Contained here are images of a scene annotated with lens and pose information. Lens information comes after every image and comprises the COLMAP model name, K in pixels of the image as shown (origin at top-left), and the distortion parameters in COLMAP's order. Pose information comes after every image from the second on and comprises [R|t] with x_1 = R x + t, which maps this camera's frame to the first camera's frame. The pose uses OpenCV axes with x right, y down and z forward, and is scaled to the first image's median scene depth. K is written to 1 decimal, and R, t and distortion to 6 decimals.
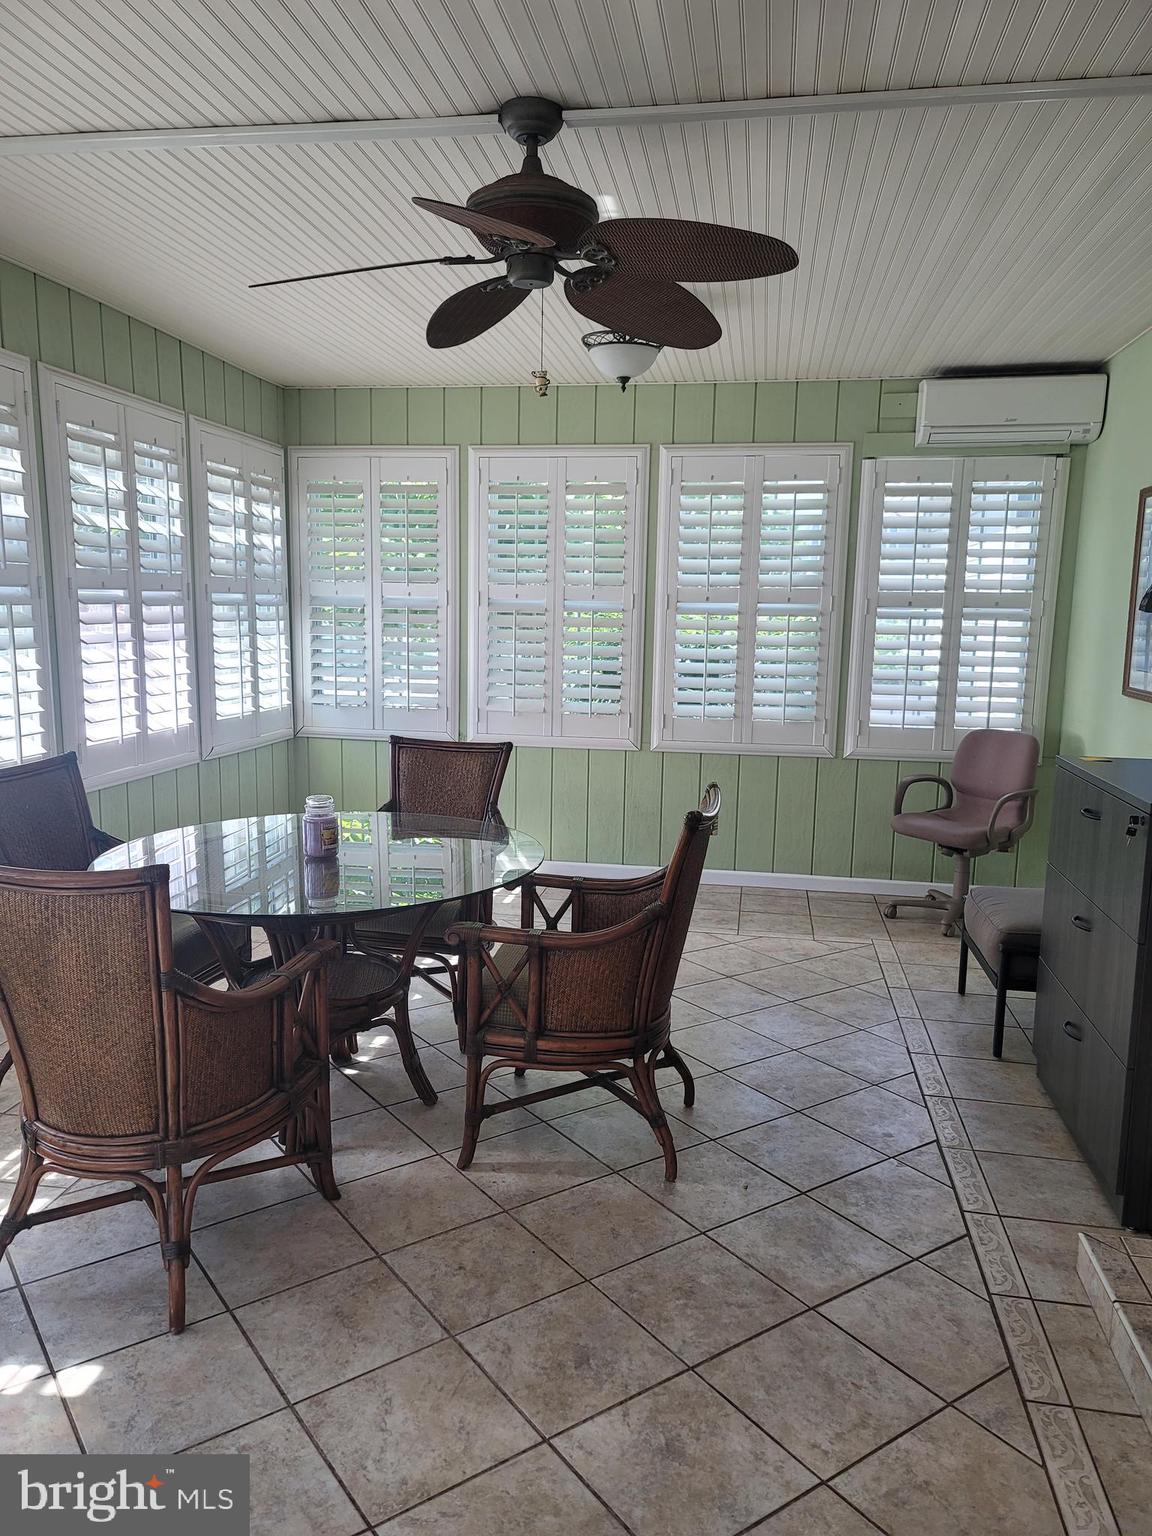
lens RADIAL K [[1134.7, 0, 564.5], [0, 1134.7, 771.0], [0, 0, 1]] dist [0.064051, -0.040929]
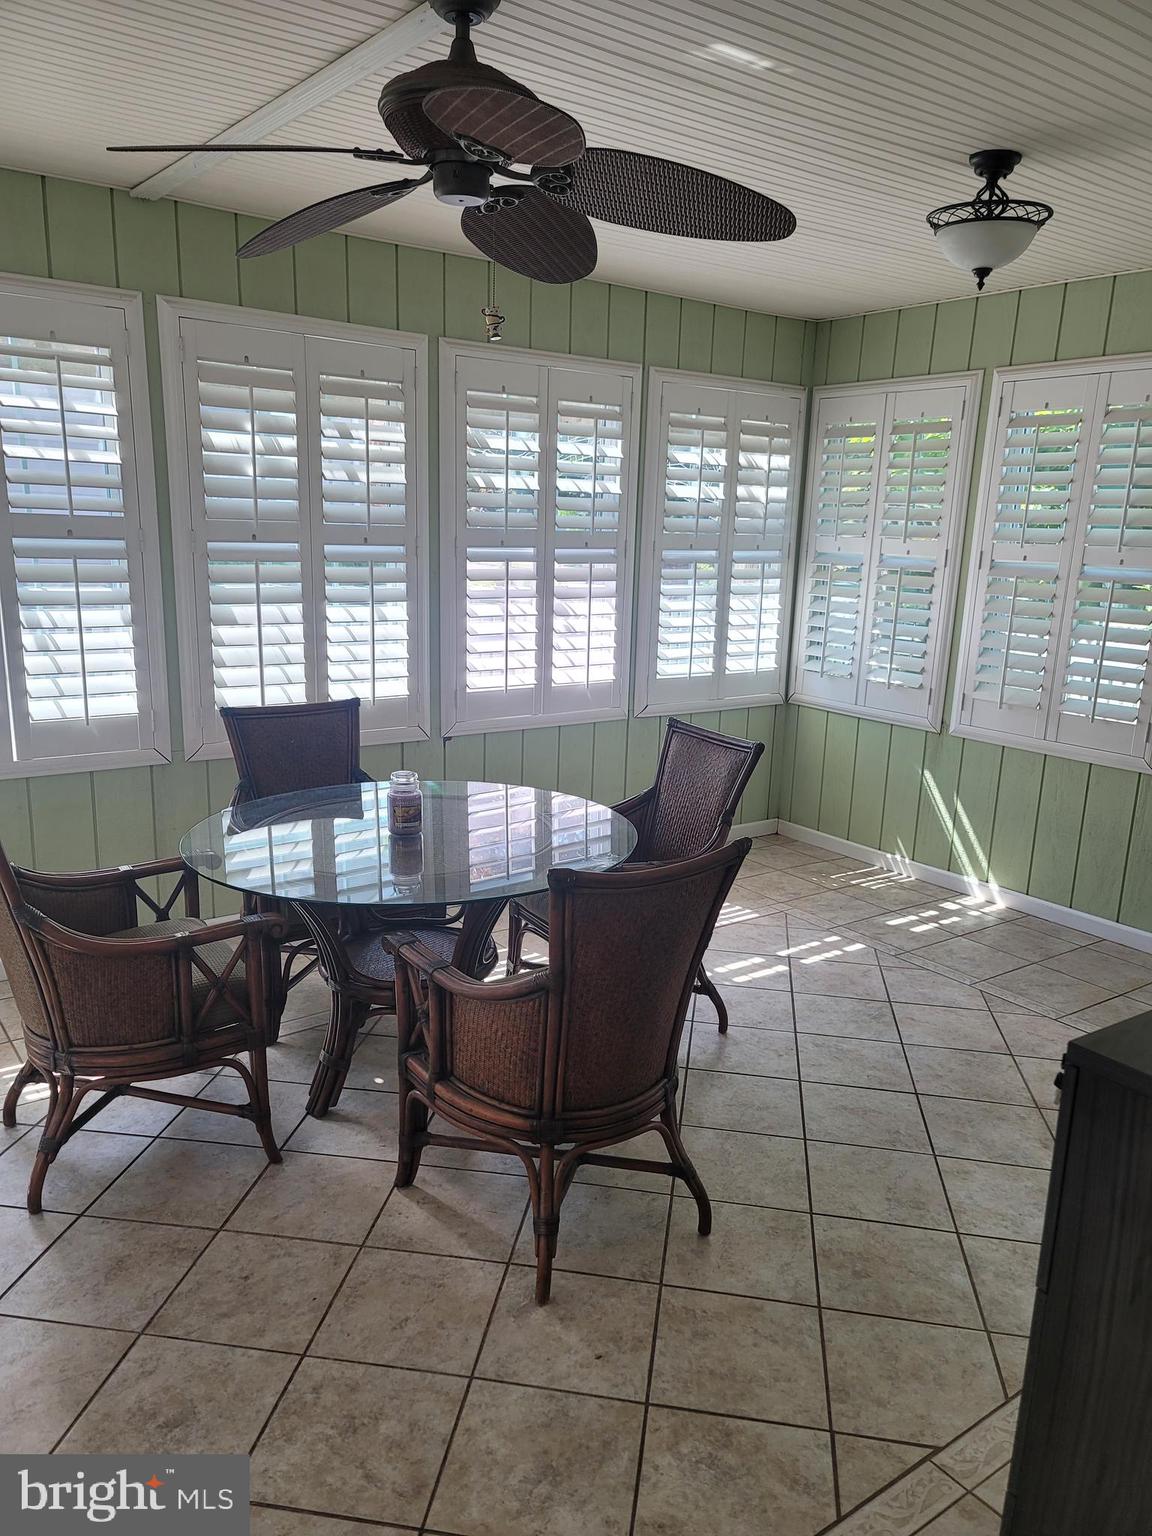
lens RADIAL K [[1134.7, 0, 568.6], [0, 1134.7, 778.1], [0, 0, 1]] dist [0.064051, -0.040929]
pose [[0.720139, 0.160140, -0.675096, 0.309508], [-0.119484, 0.987087, 0.106692, -0.052969], [0.683464, 0.003831, 0.729974, 0.212815]]
